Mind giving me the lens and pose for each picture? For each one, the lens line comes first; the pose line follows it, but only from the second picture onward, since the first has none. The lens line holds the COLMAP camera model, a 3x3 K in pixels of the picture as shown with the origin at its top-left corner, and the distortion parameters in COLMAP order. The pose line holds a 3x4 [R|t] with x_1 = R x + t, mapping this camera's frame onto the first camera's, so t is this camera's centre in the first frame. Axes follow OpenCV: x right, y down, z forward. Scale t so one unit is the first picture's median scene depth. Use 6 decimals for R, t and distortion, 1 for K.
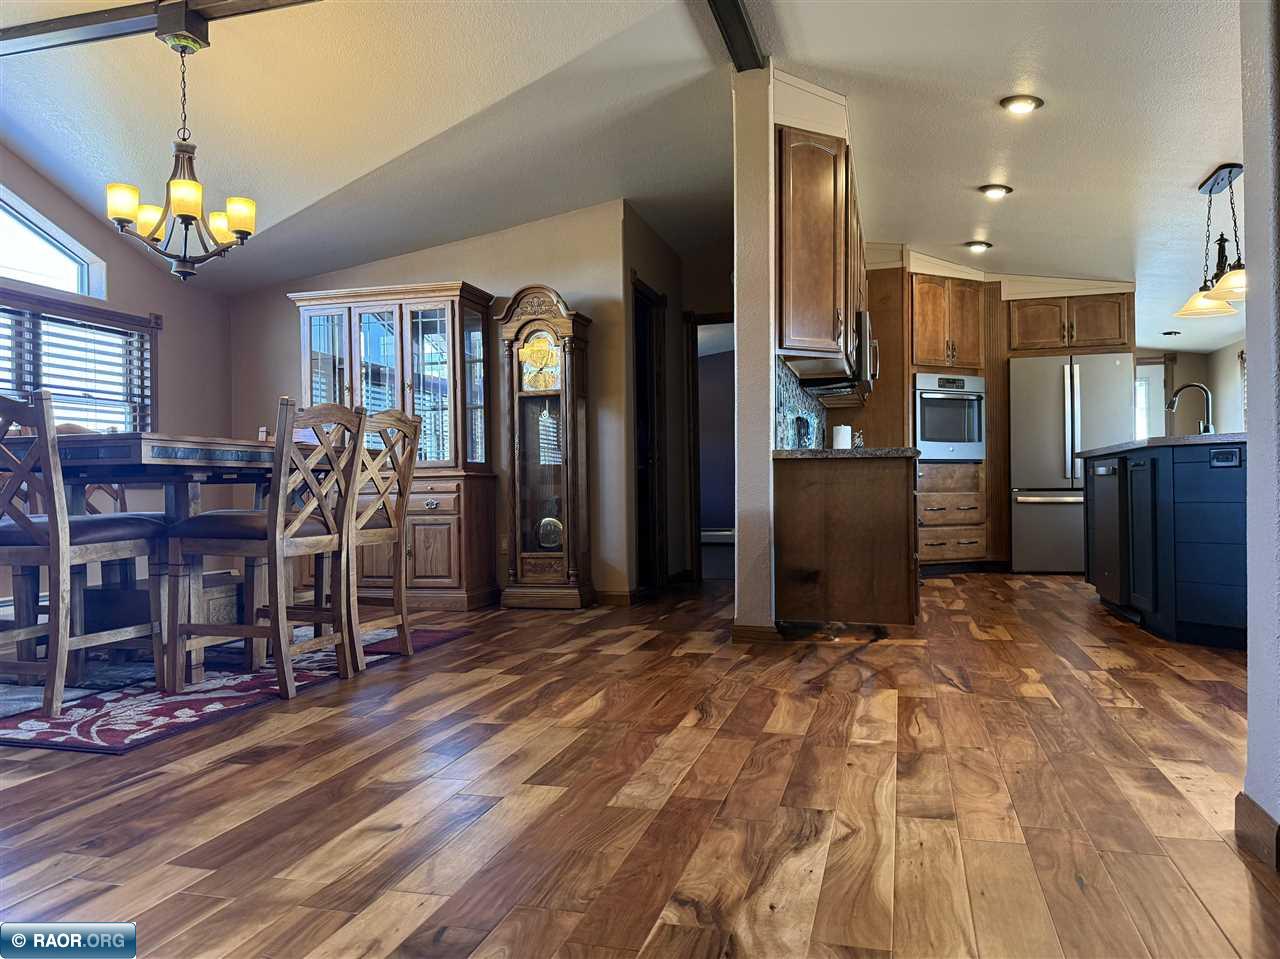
lens RADIAL K [[938.3, 0, 639.7], [0, 938.3, 480.5], [0, 0, 1]] dist [0.025034, -0.007526]
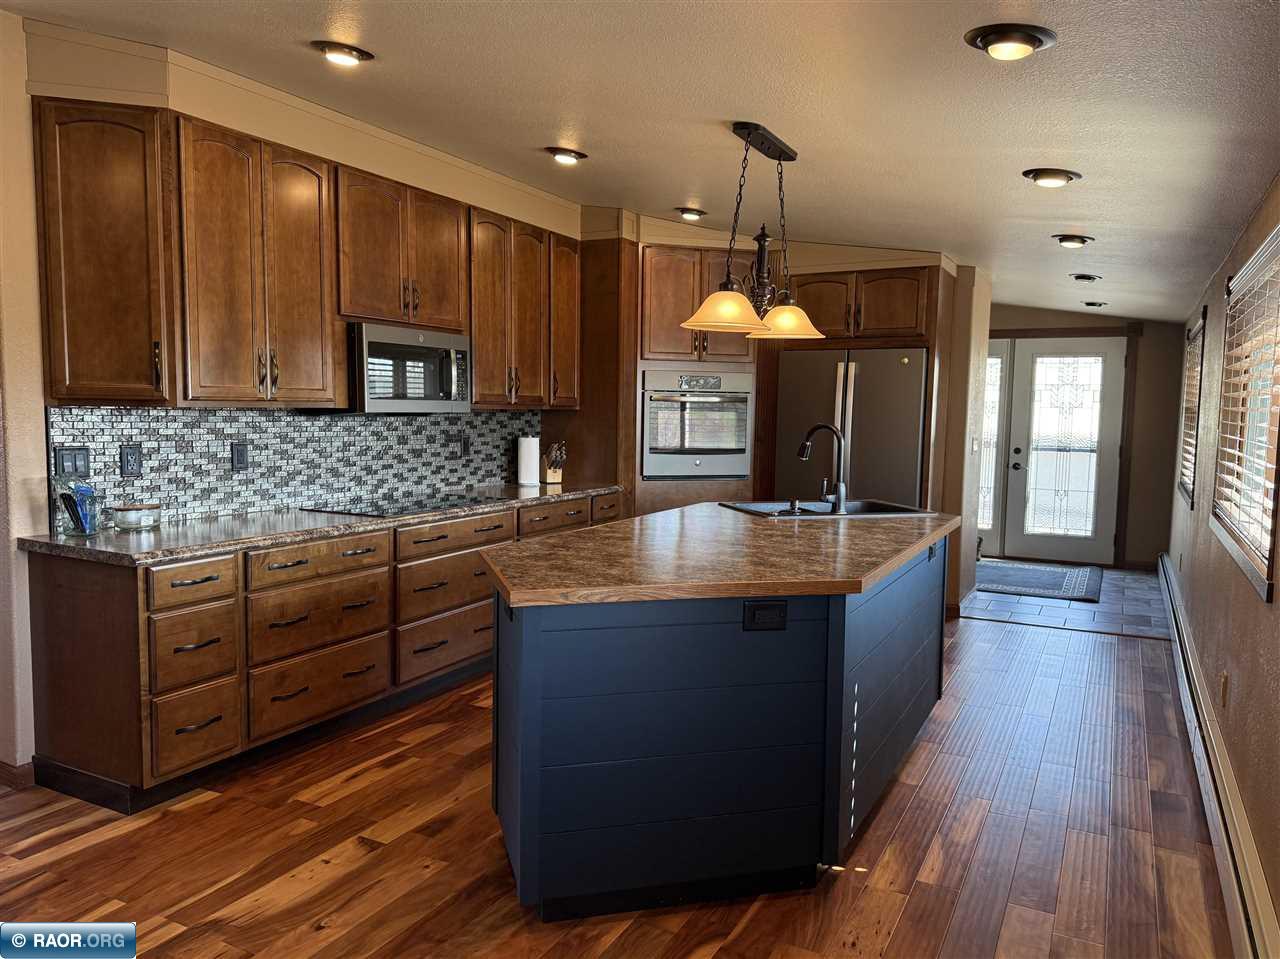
lens RADIAL K [[938.3, 0, 640.8], [0, 938.3, 482.5], [0, 0, 1]] dist [0.025034, -0.007526]
pose [[0.979764, 0.042125, -0.195675, 0.448824], [-0.024540, 0.995508, 0.091440, -0.090908], [0.198648, -0.084788, 0.976396, 0.201250]]
